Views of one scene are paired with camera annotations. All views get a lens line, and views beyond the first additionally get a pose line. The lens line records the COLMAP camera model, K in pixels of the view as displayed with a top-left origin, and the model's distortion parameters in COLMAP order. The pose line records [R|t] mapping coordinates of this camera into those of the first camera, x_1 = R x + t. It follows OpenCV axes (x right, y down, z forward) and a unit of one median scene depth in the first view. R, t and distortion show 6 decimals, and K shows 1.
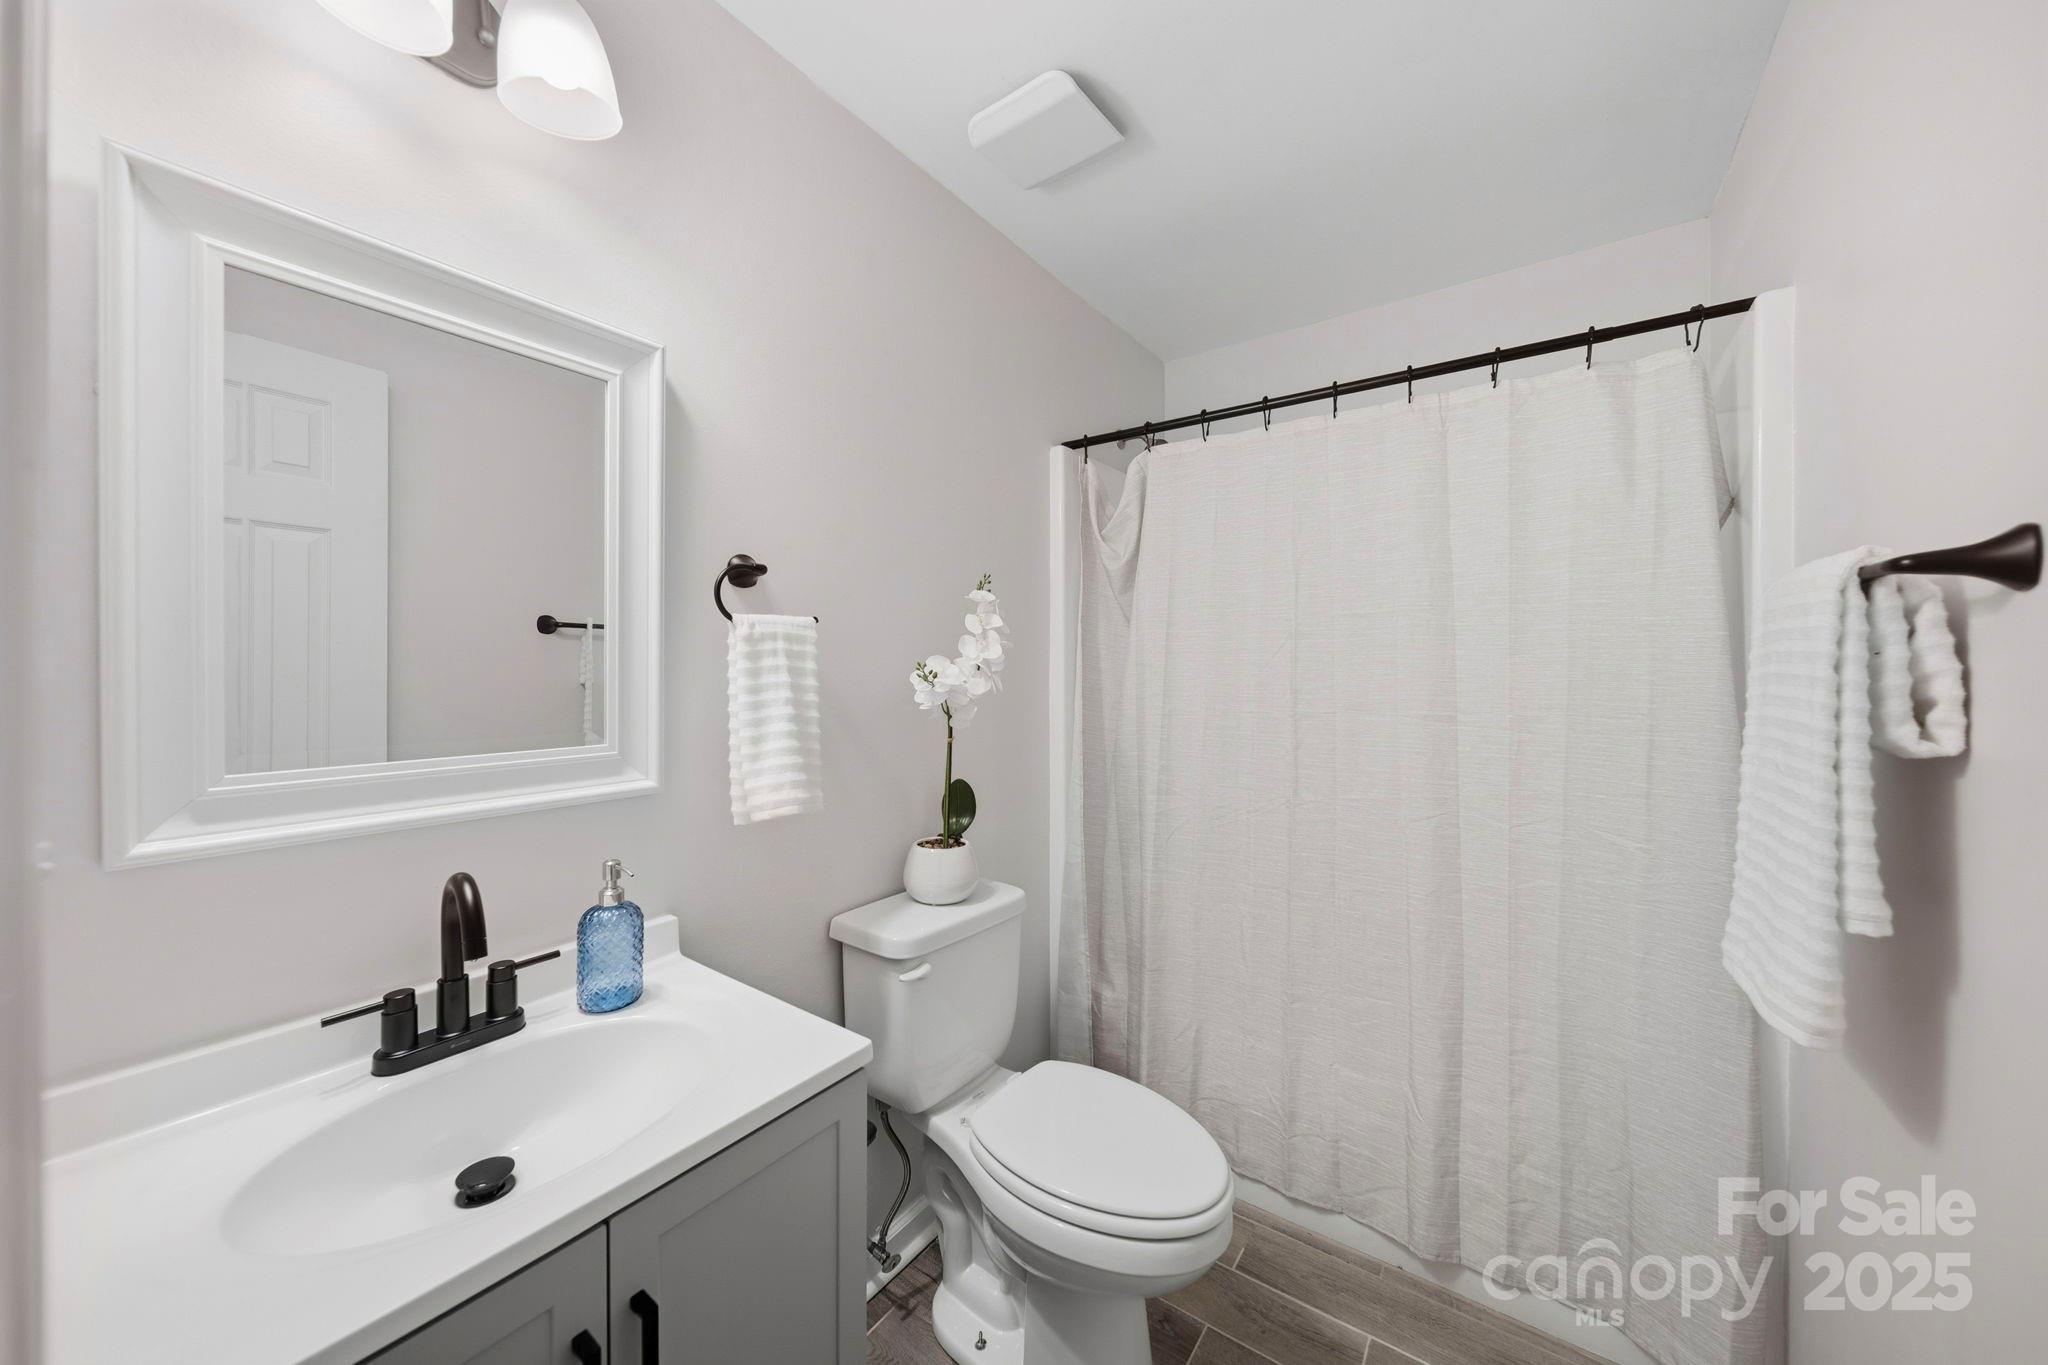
lens RADIAL K [[722.2, 0, 1033.7], [0, 722.2, 674.5], [0, 0, 1]] dist [-0.000506, -0.000331]
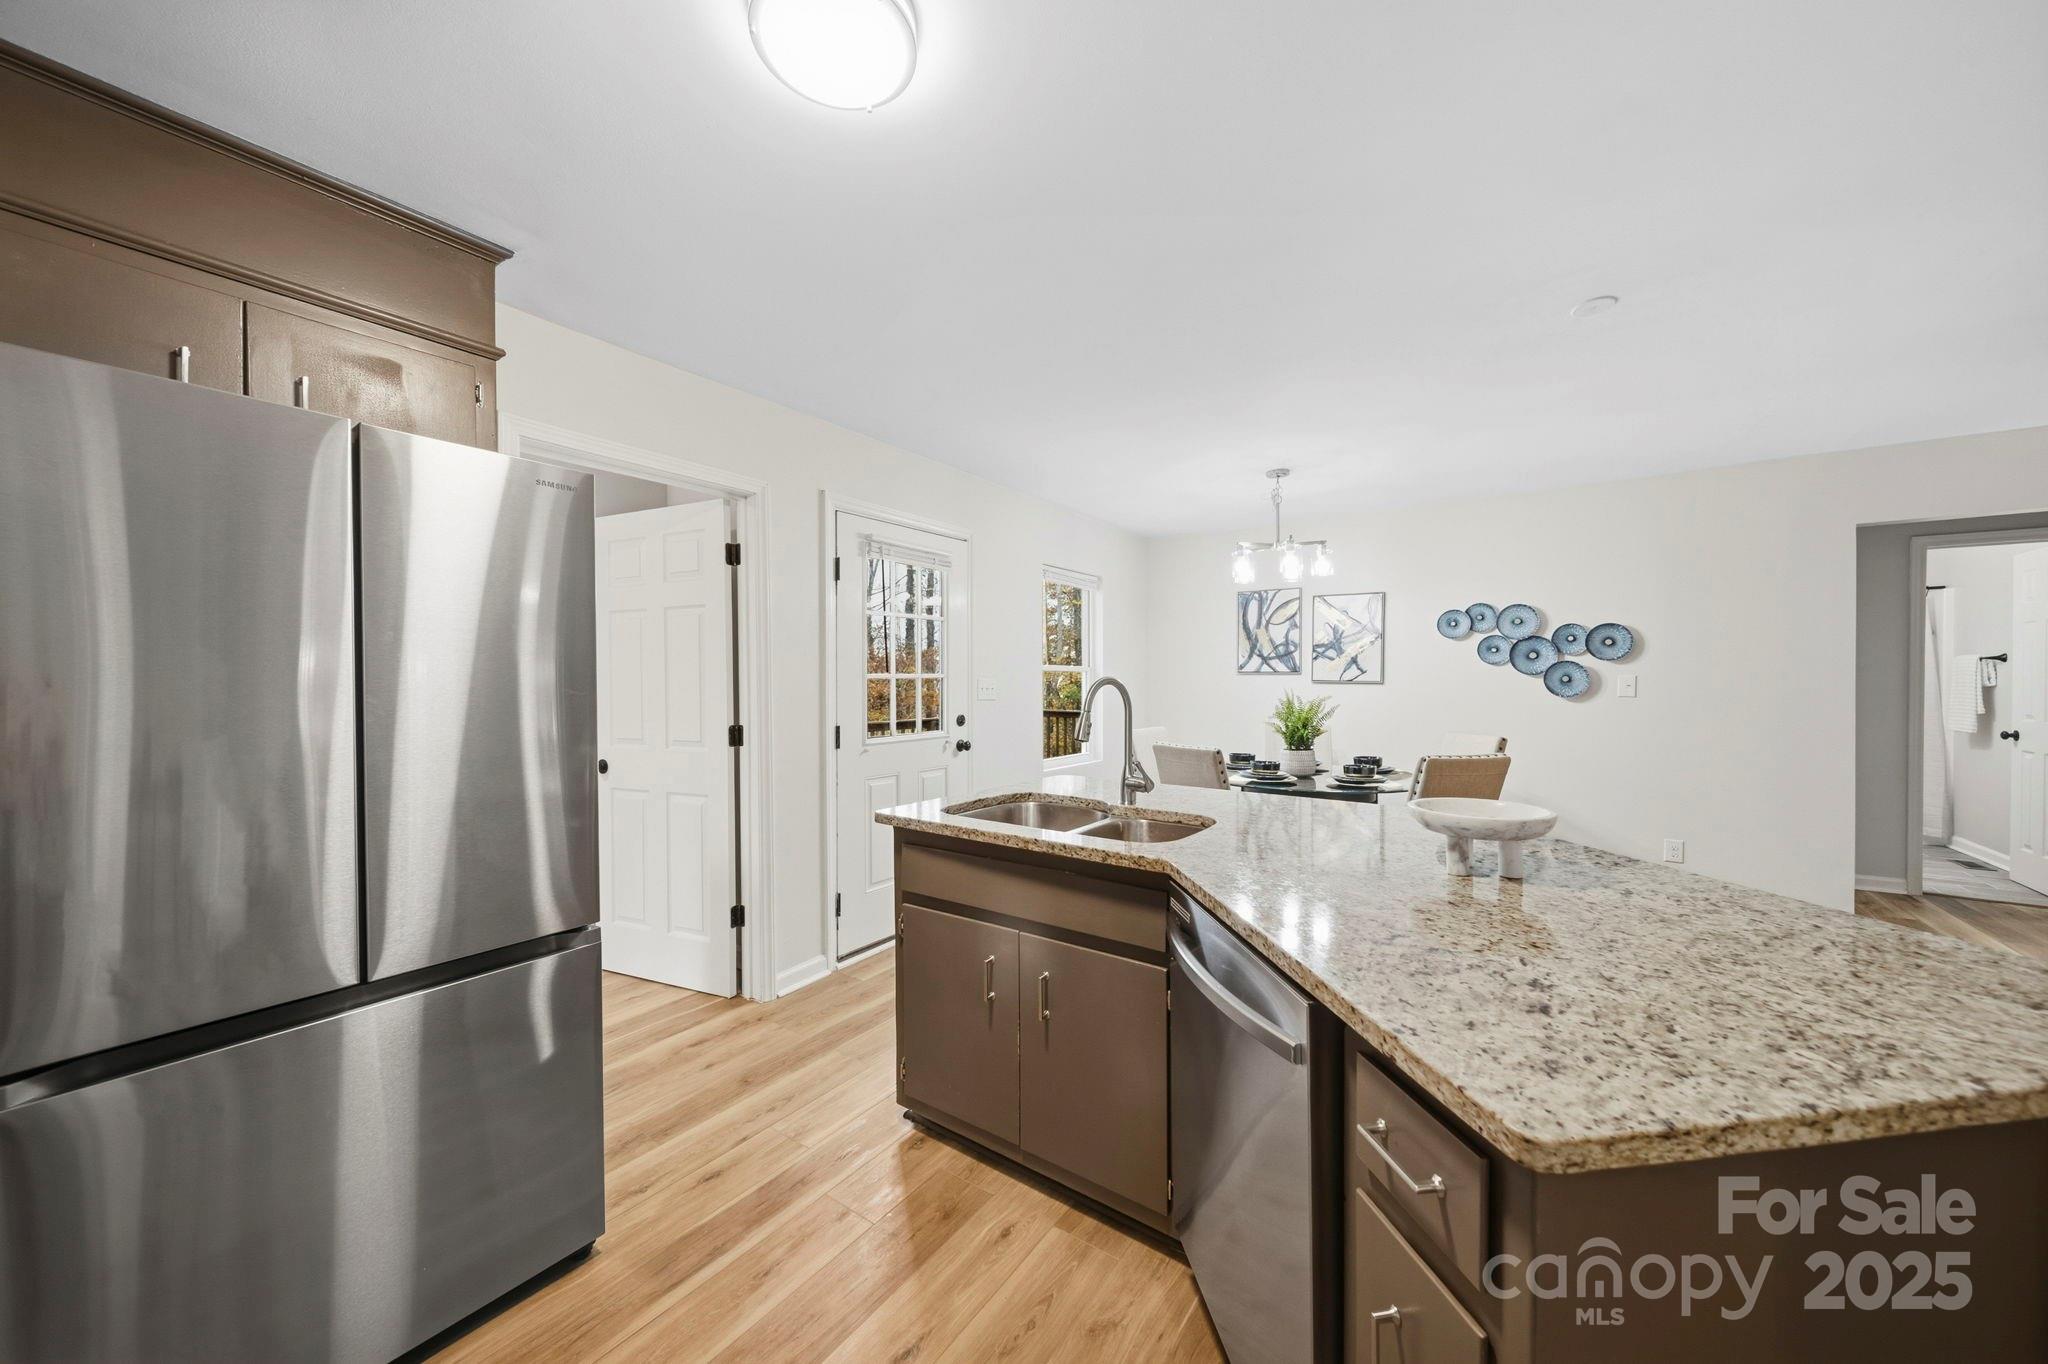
lens RADIAL K [[716.3, 0, 1024.0], [0, 716.3, 682.0], [0, 0, 1]] dist [0.000932, 0.000009]
pose [[0.999973, -0.002388, -0.006902, -7.912893], [0.002400, 0.999996, 0.001676, 0.043165], [0.006898, -0.001693, 0.999975, -5.894871]]
